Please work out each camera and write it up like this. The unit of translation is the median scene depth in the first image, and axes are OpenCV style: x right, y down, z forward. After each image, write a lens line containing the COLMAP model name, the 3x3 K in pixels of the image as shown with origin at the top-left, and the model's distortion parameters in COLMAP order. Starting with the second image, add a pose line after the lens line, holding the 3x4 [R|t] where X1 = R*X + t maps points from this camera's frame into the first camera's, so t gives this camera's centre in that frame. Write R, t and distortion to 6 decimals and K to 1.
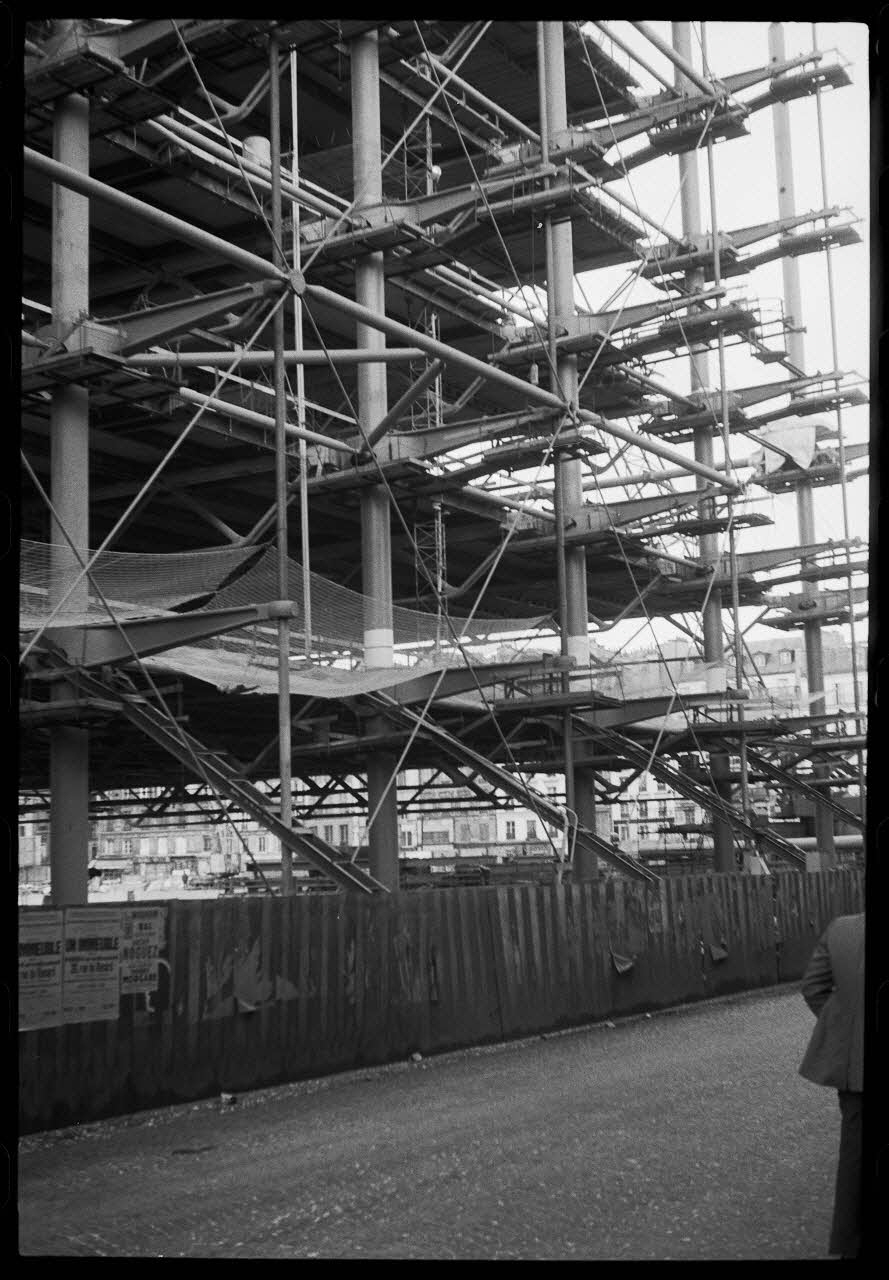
lens RADIAL K [[1713.4, 0, 444.5], [0, 1713.4, 640.0], [0, 0, 1]] dist [-0.010983, 0.020131]
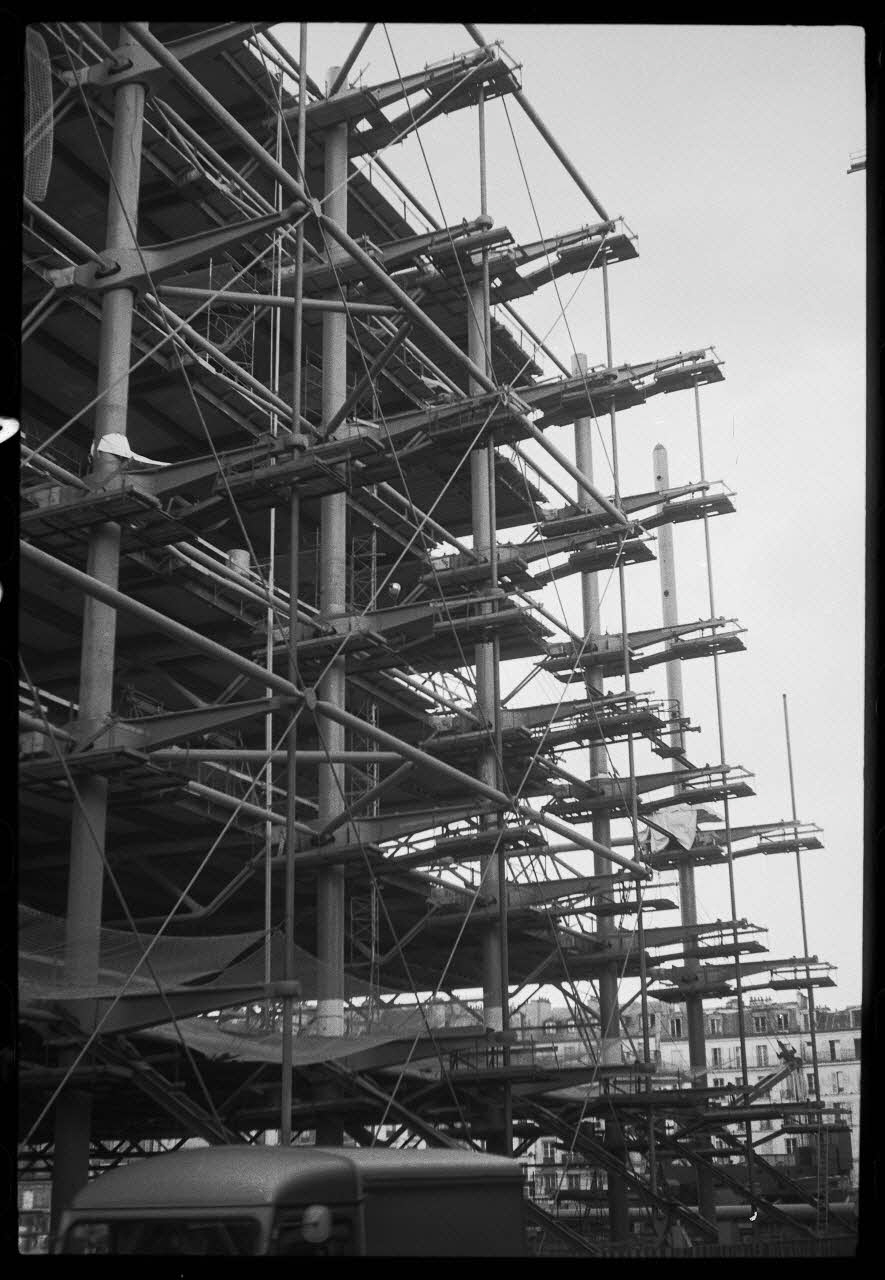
lens RADIAL K [[1733.7, 0, 442.5], [0, 1733.7, 640.0], [0, 0, 1]] dist [-0.018833, -0.050466]
pose [[0.994440, 0.050335, 0.092498, -0.069638], [-0.031306, 0.979962, -0.196707, -0.013711], [-0.100545, 0.192718, 0.976089, -0.100632]]
